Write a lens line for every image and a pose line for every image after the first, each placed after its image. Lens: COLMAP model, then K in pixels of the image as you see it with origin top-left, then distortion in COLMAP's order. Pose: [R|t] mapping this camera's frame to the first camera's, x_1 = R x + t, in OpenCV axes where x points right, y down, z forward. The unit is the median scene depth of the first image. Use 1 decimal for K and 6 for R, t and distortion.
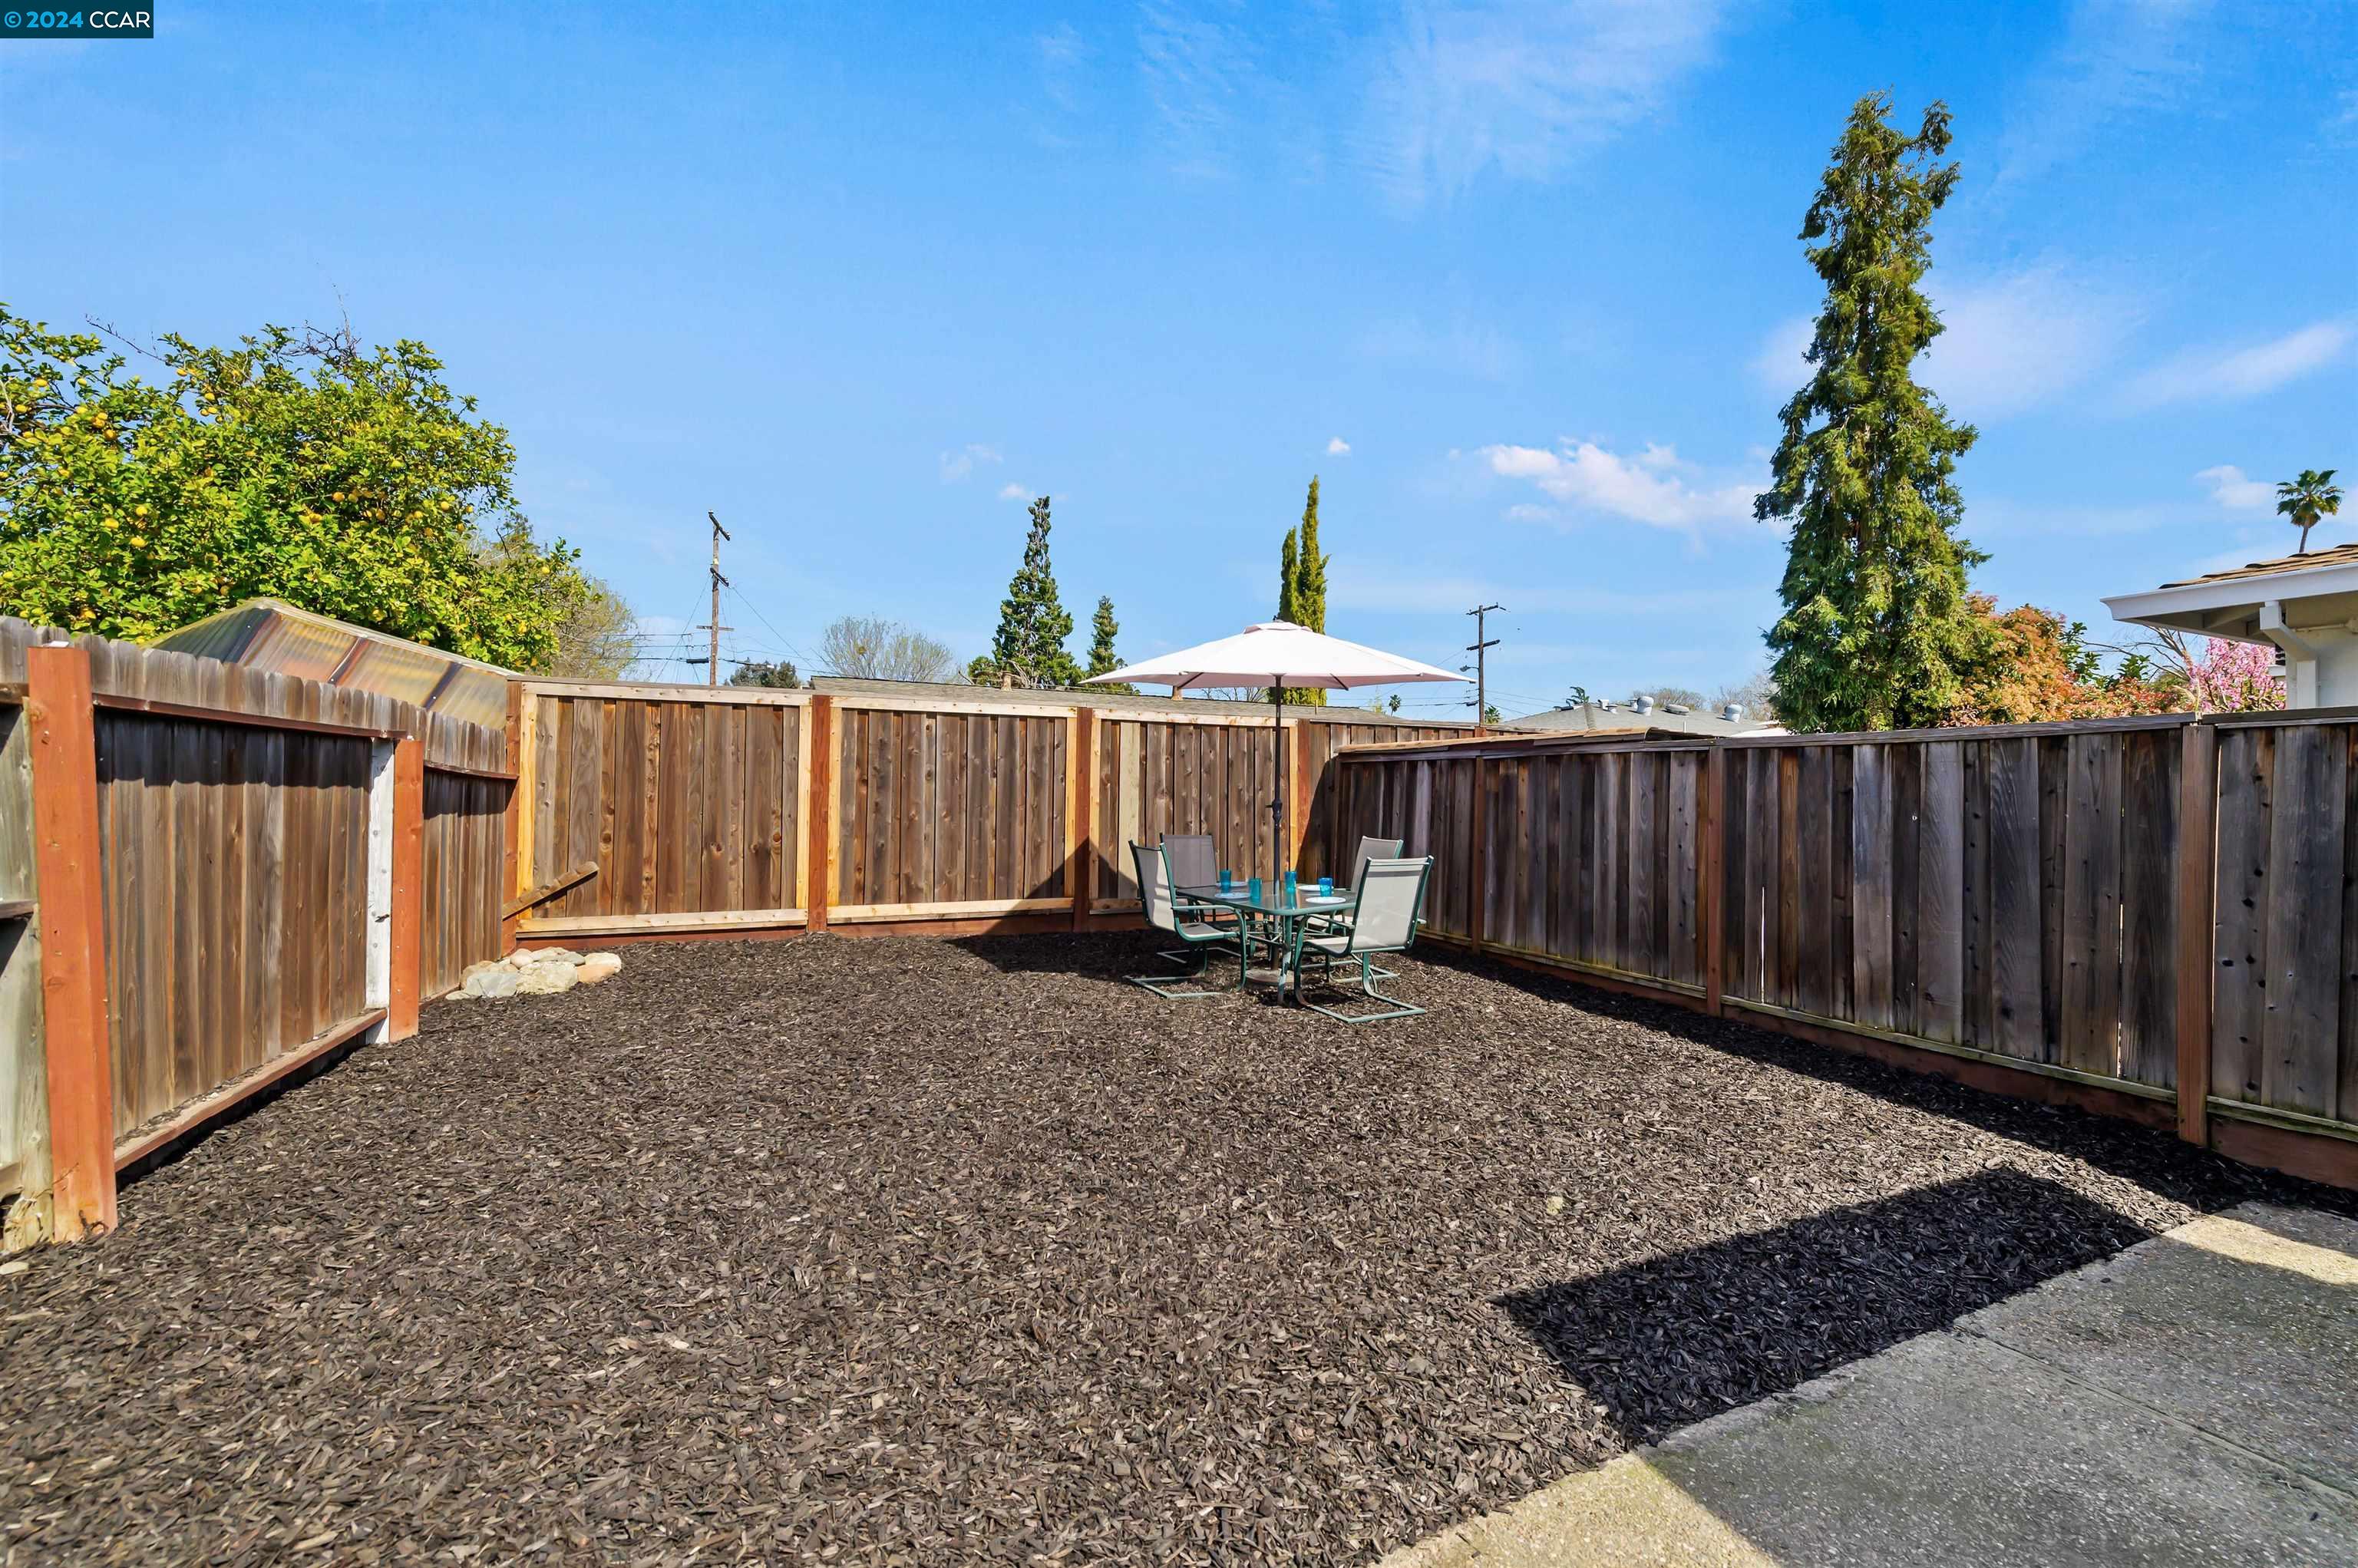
lens RADIAL K [[948.4, 0, 1179.0], [0, 948.4, 784.0], [0, 0, 1]] dist [0.016860, -0.005411]
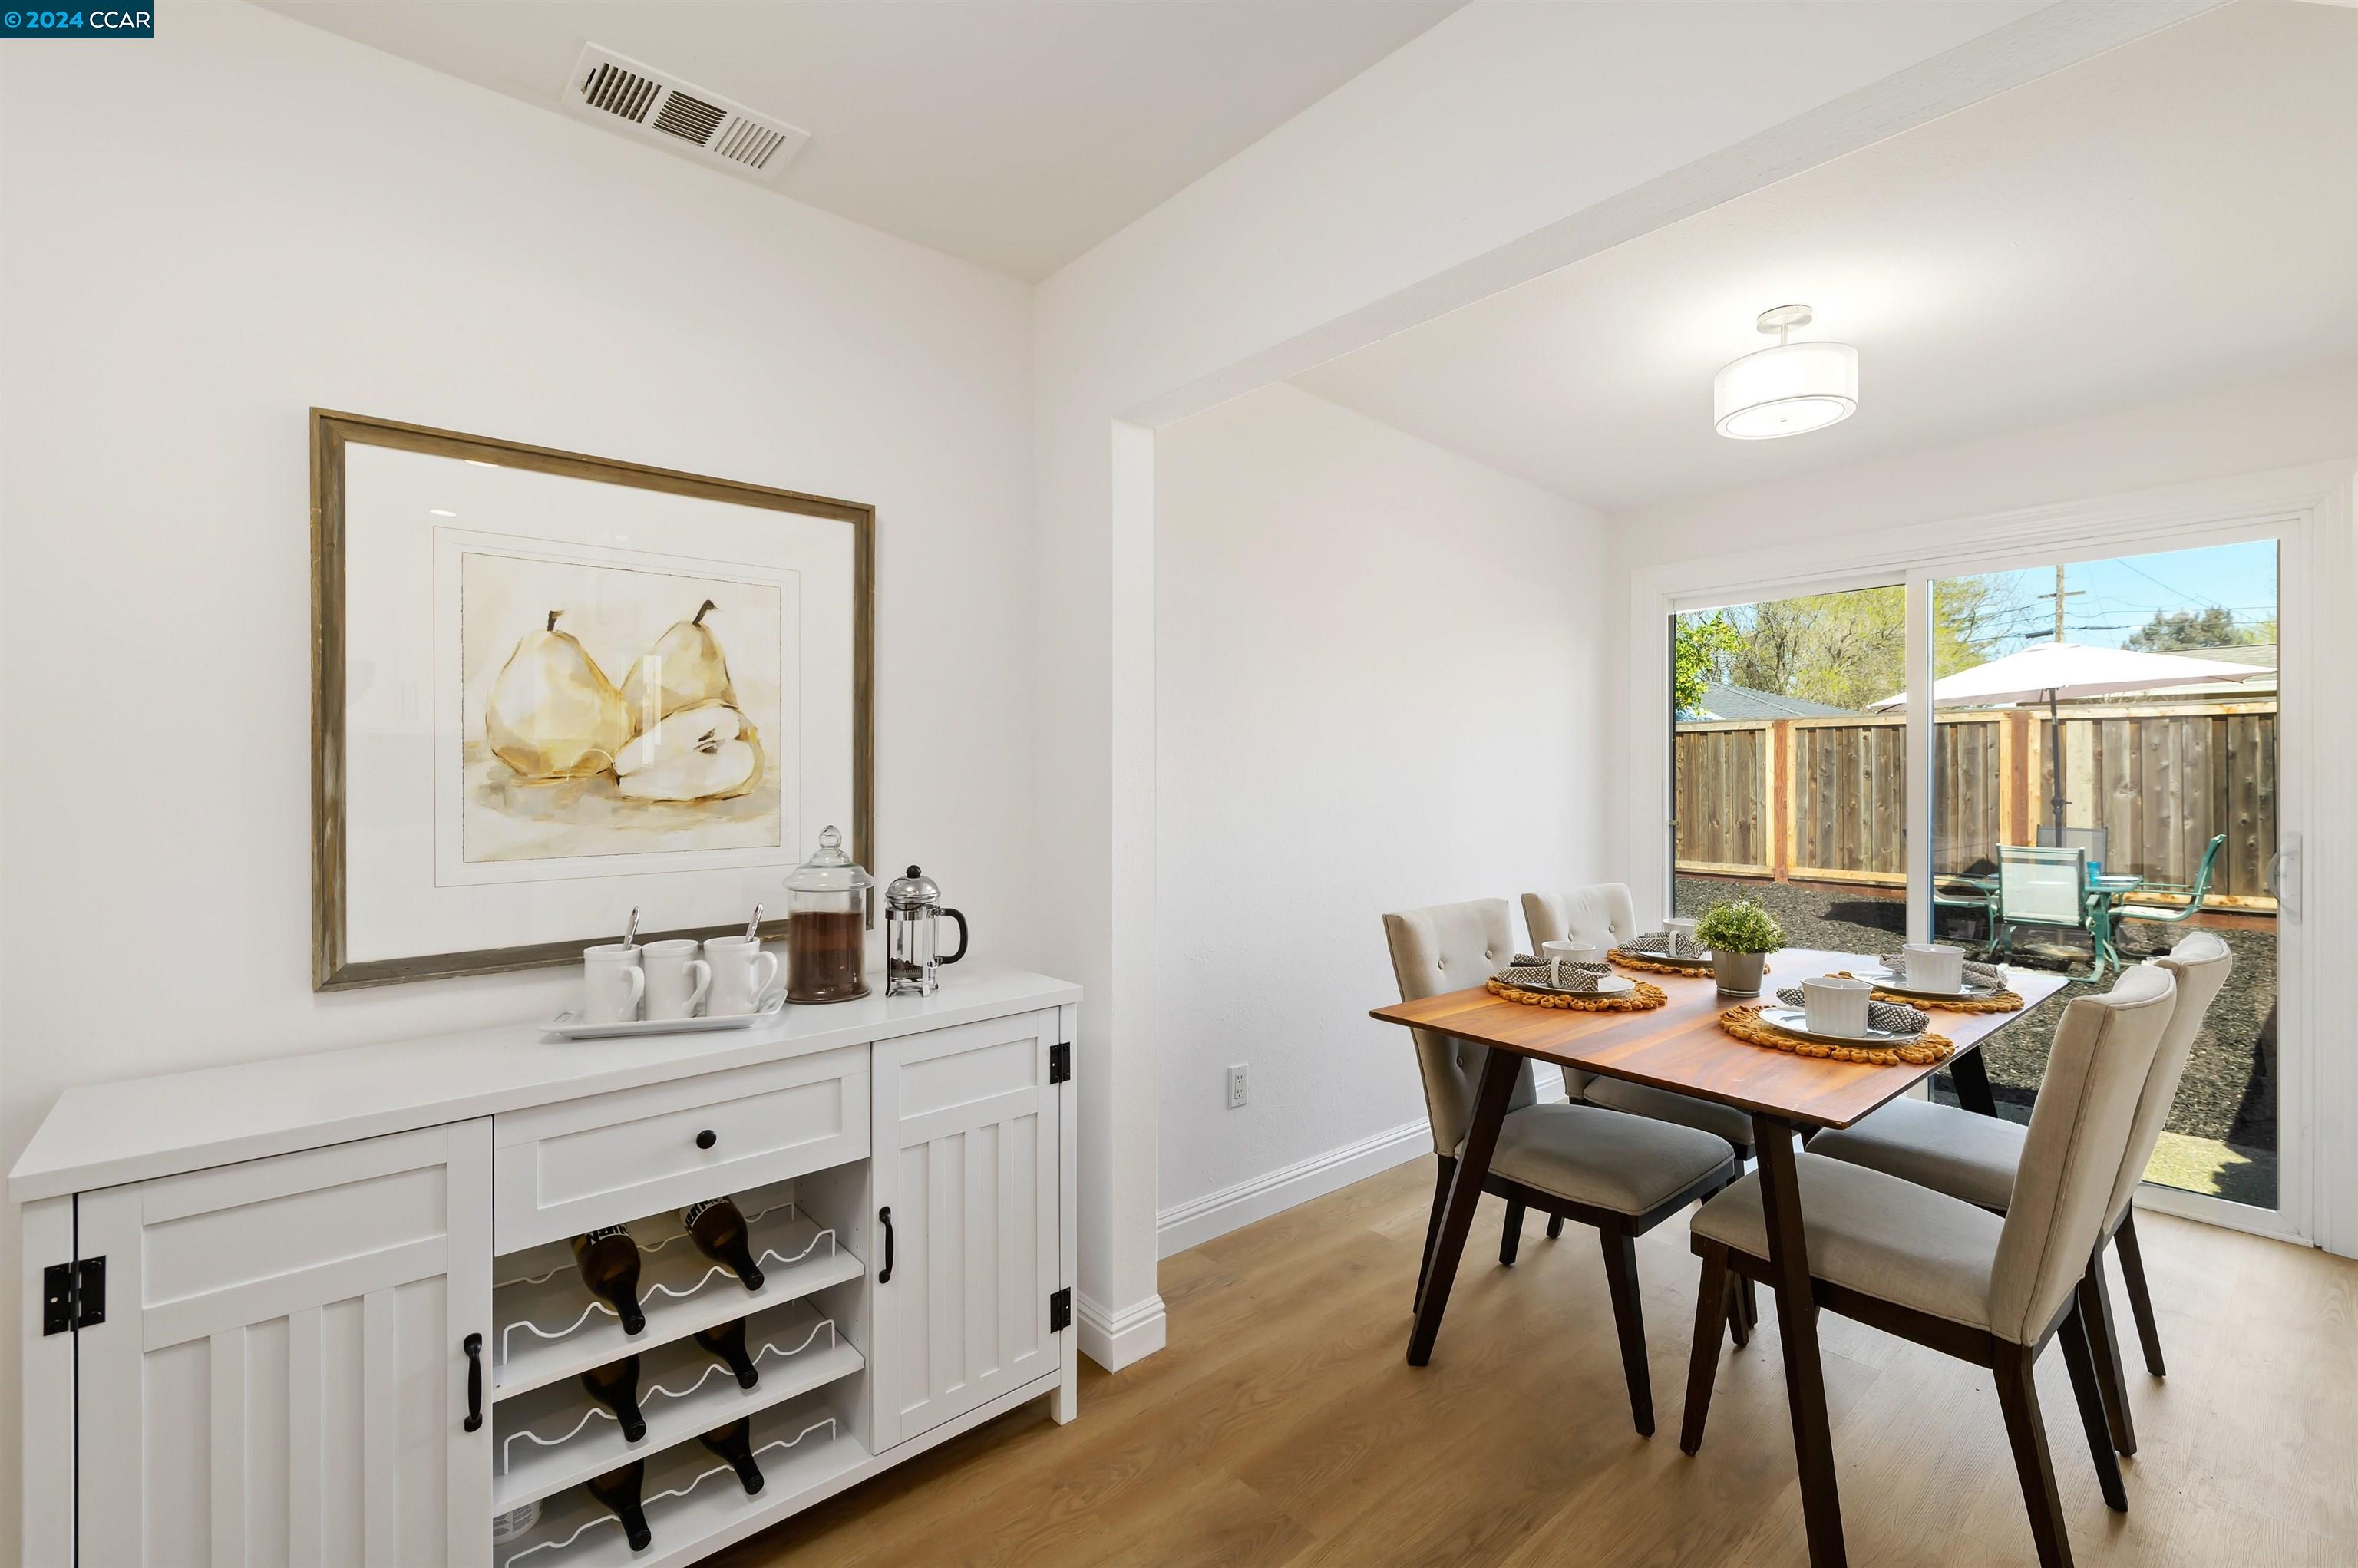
lens RADIAL K [[1012.3, 0, 1194.8], [0, 1012.3, 783.1], [0, 0, 1]] dist [0.018396, -0.008648]
pose [[0.288347, -0.000057, -0.957526, 0.842744], [0.018801, 0.999808, 0.005602, -0.022887], [0.957341, -0.019618, 0.288292, -0.299334]]
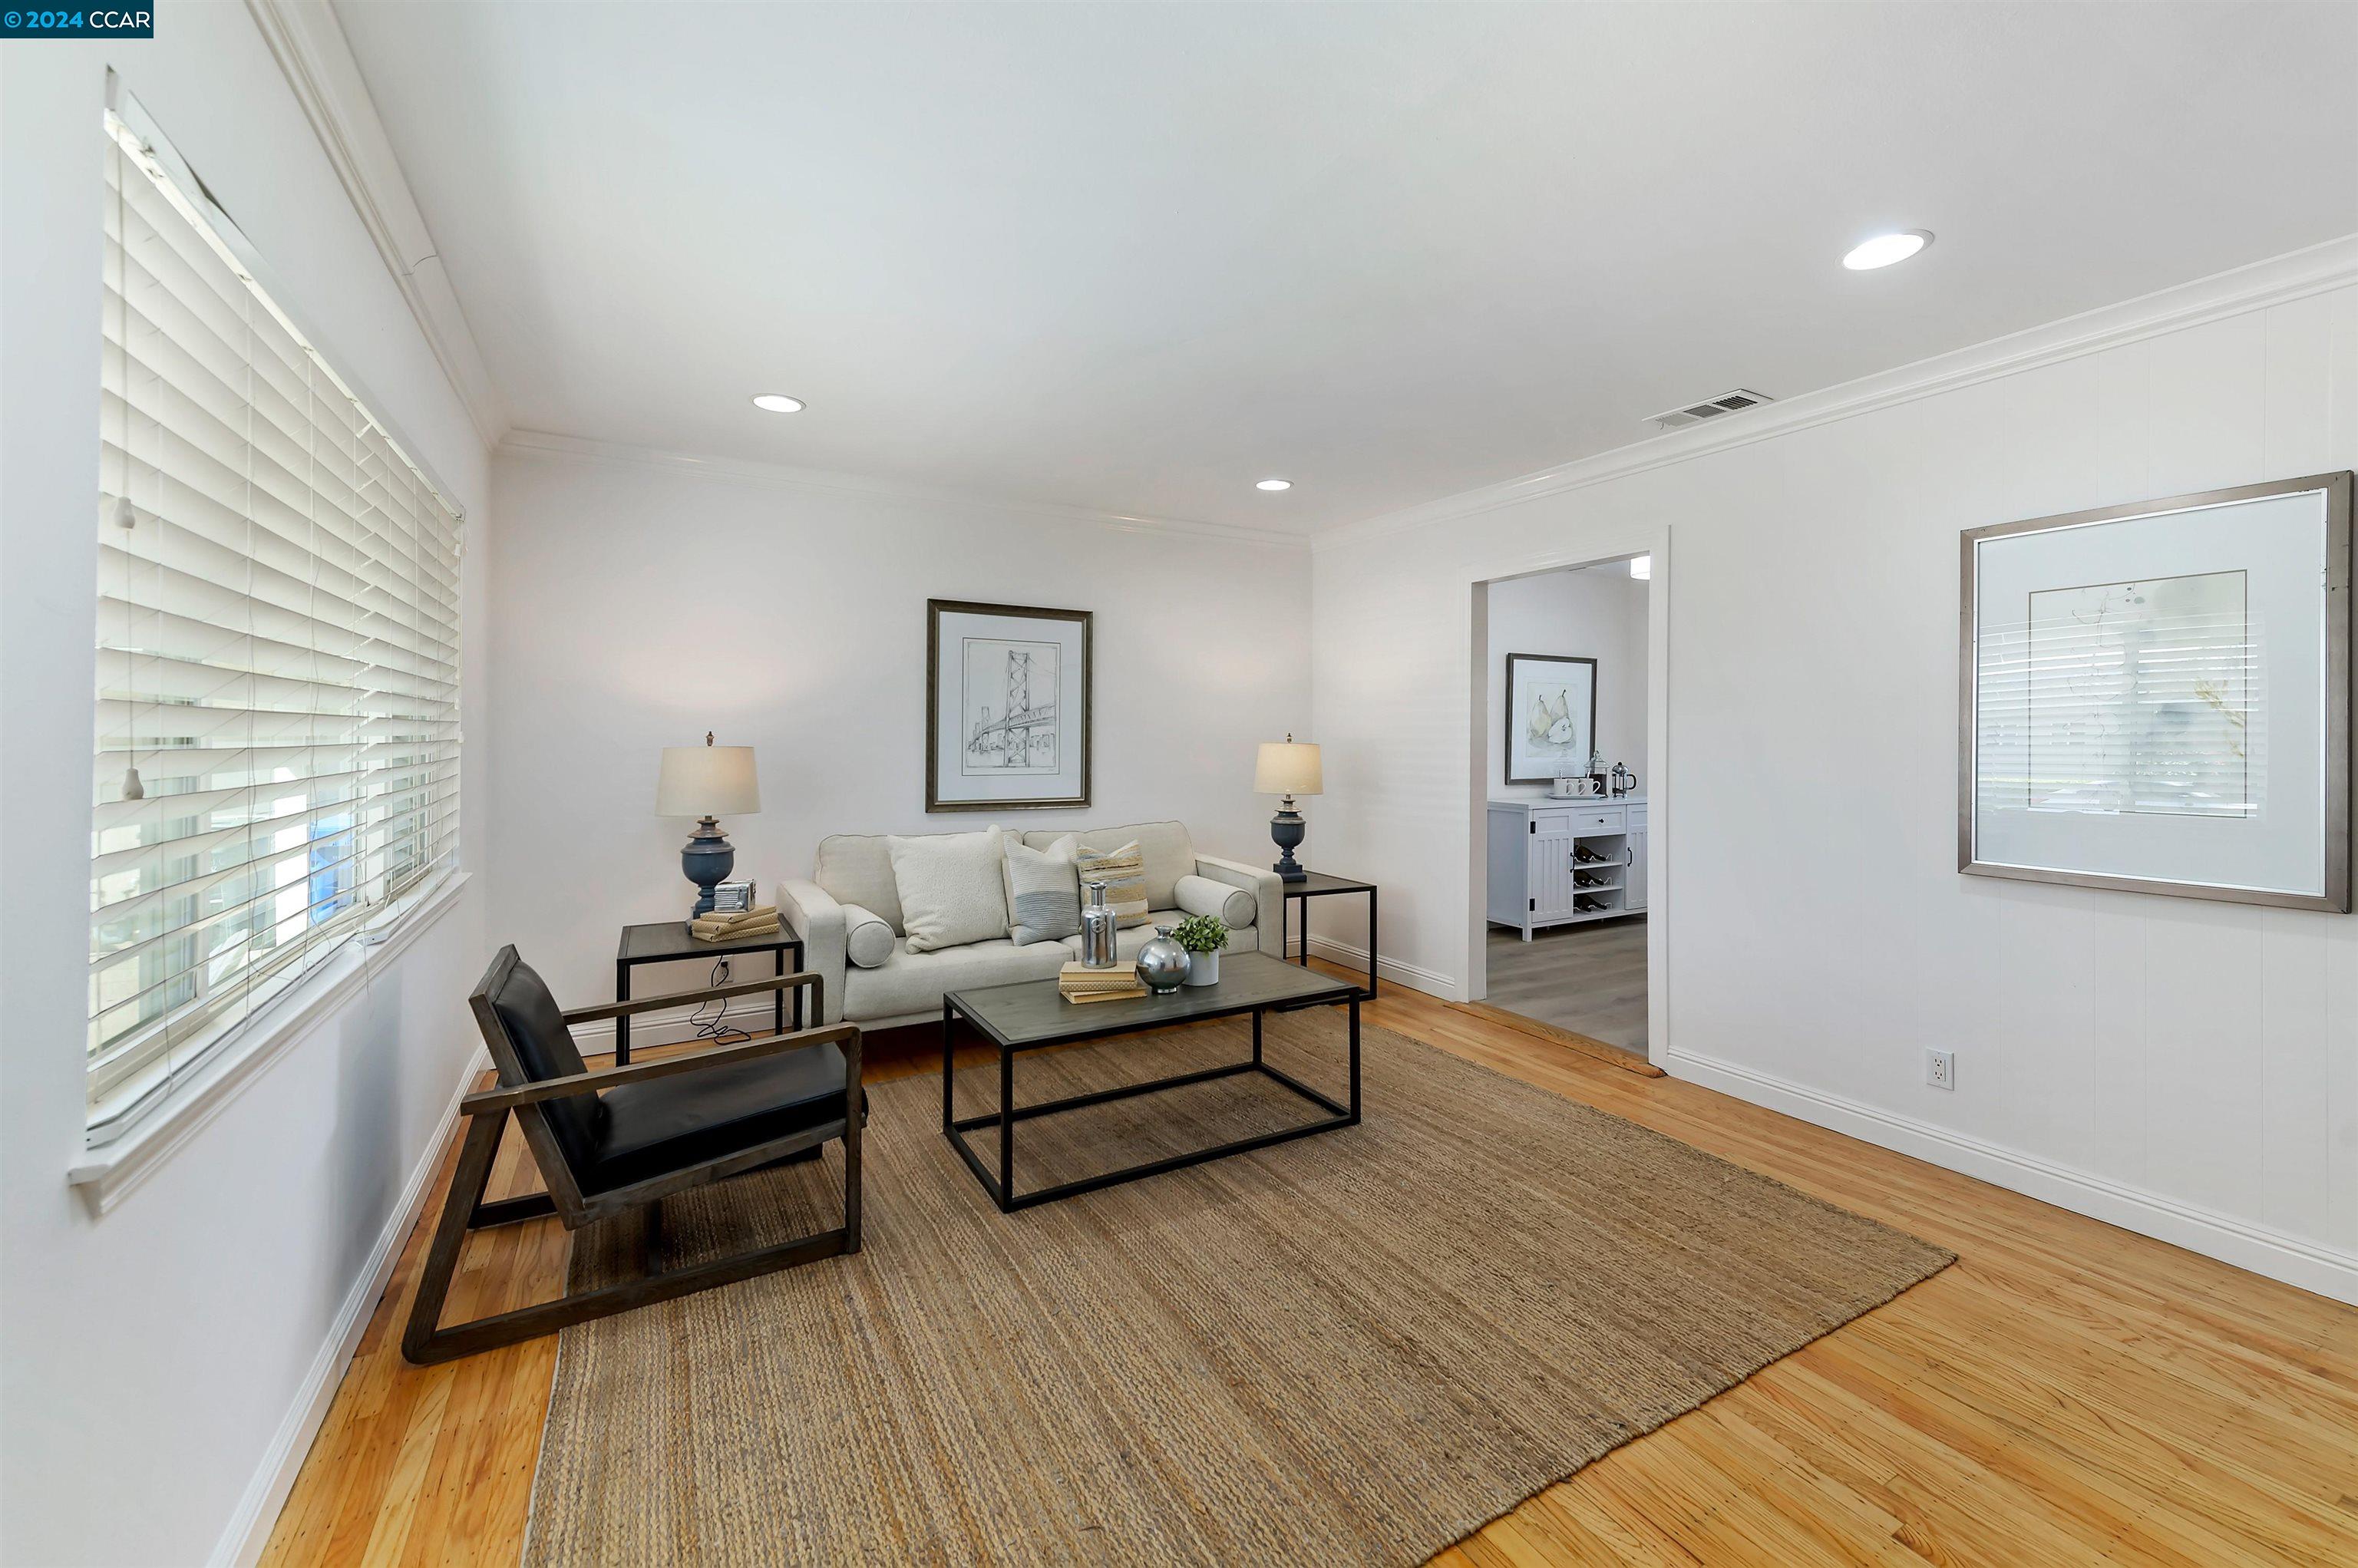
lens RADIAL K [[973.7, 0, 1191.6], [0, 973.7, 774.0], [0, 0, 1]] dist [0.014010, -0.005954]
pose [[0.094379, 0.029365, -0.995103, 1.434823], [0.016544, 0.999381, 0.031060, -0.024930], [0.995399, -0.019395, 0.093835, -0.771793]]
